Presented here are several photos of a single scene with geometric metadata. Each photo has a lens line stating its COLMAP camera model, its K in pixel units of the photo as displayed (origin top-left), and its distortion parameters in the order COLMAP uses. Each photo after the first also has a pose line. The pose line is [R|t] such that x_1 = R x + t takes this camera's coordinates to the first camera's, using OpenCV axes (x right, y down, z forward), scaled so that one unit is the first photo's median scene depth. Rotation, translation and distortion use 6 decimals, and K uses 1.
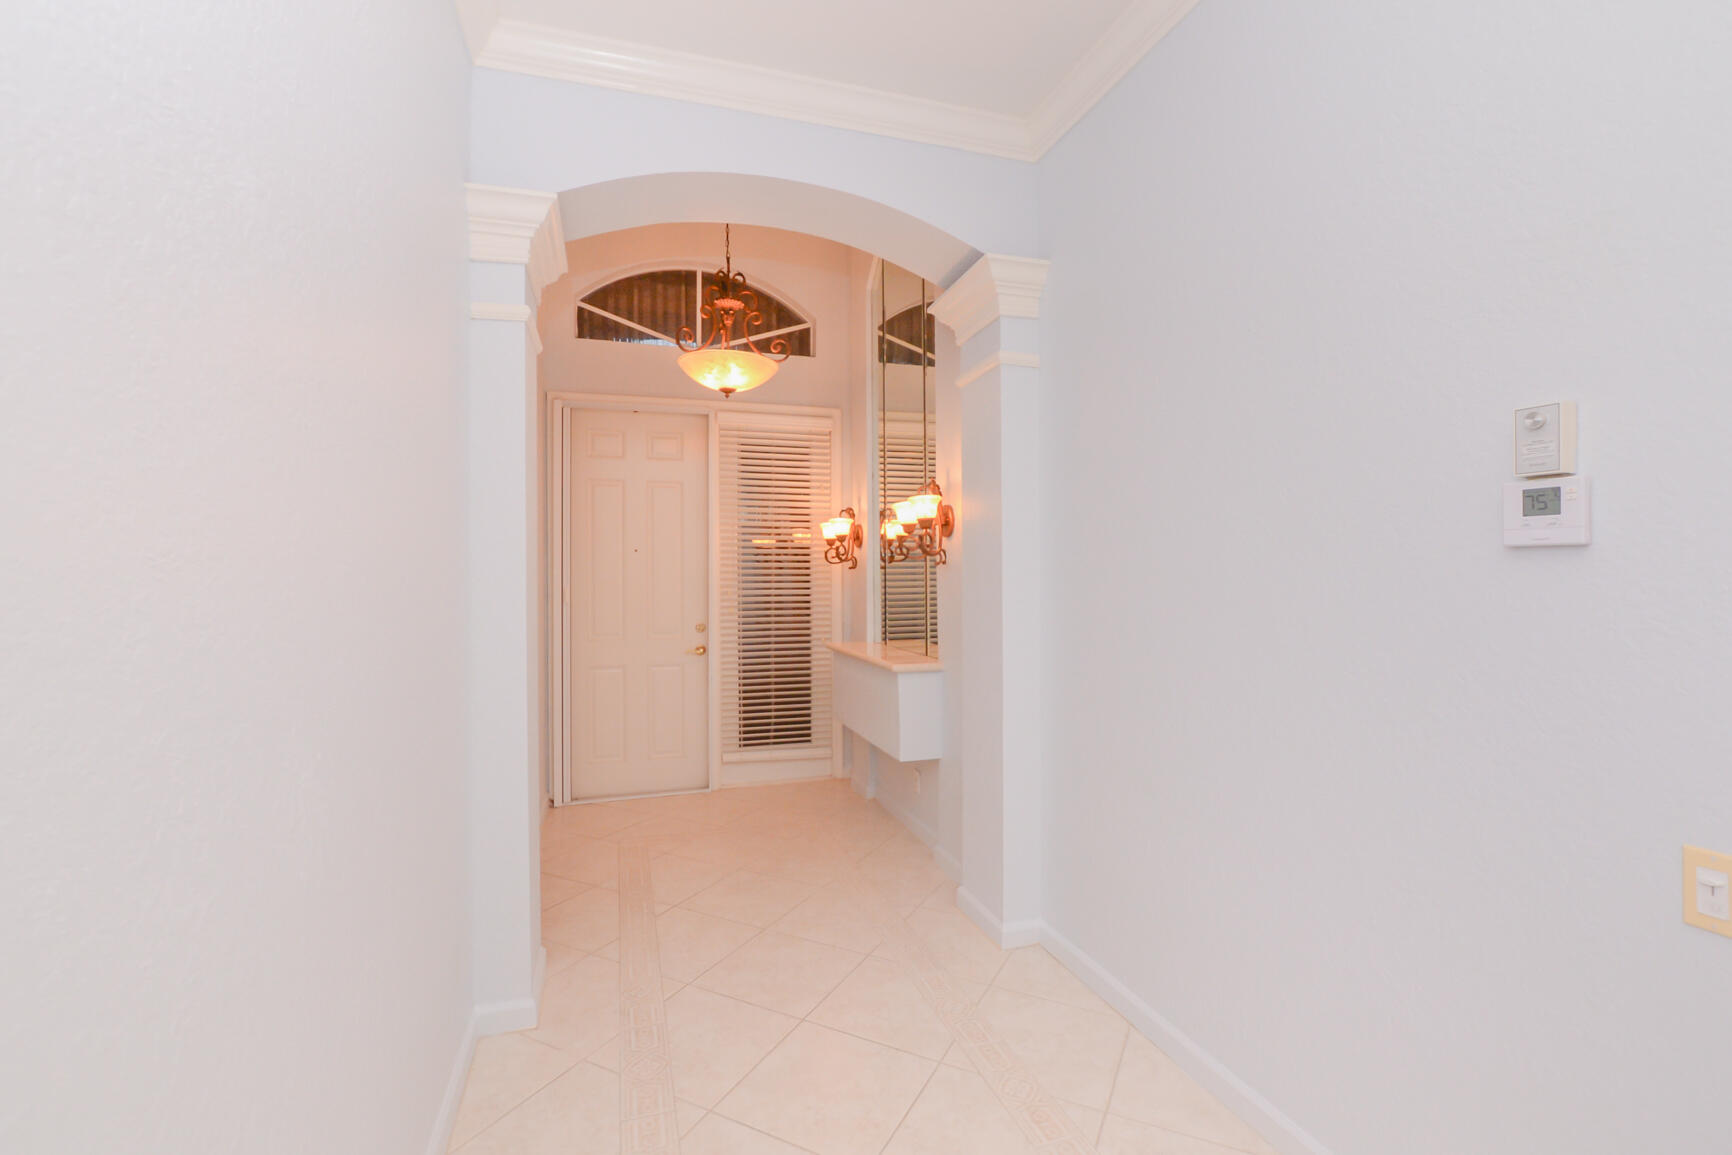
lens RADIAL K [[805.7, 0, 901.0], [0, 805.7, 586.4], [0, 0, 1]] dist [-0.004535, -0.001148]
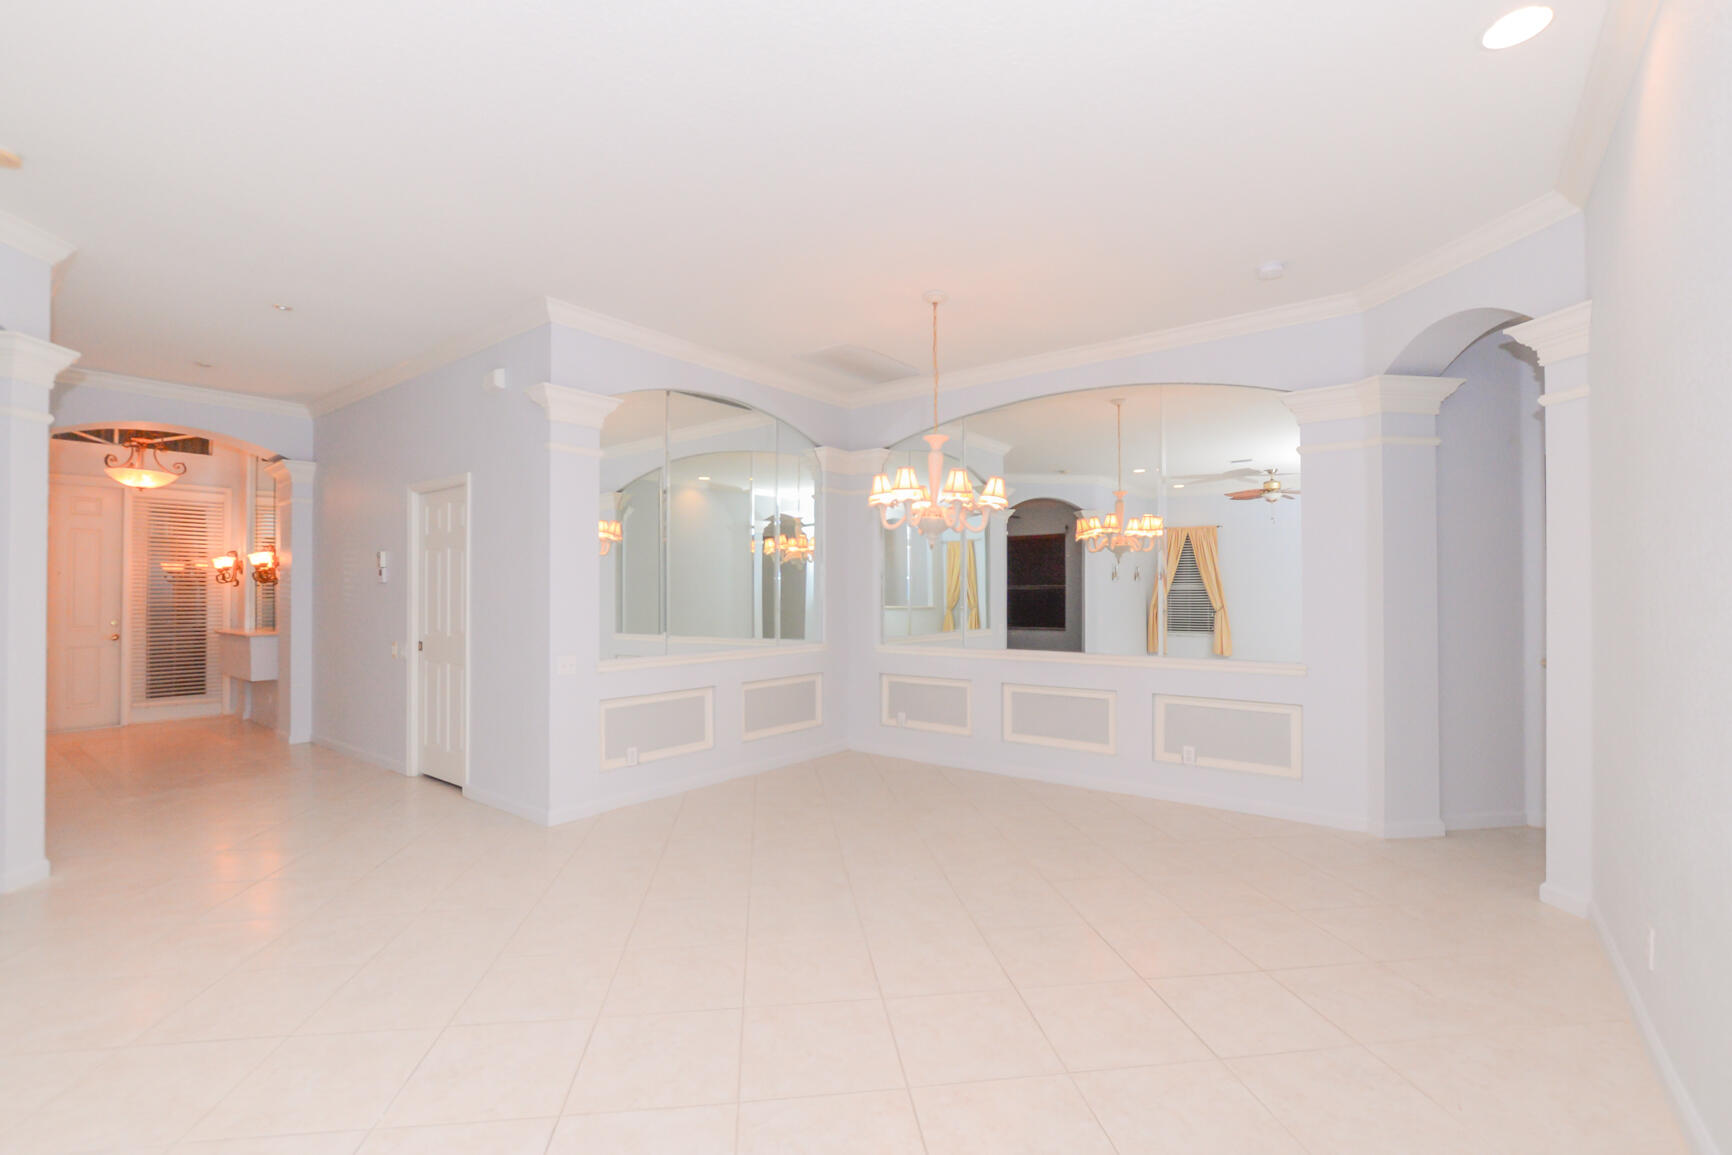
lens RADIAL K [[805.7, 0, 901.0], [0, 805.7, 586.4], [0, 0, 1]] dist [-0.004535, -0.001148]
pose [[0.850926, 0.008336, 0.525220, 0.235030], [0.006343, 0.999638, -0.026141, 0.030821], [-0.525248, 0.025575, 0.850565, -1.139506]]
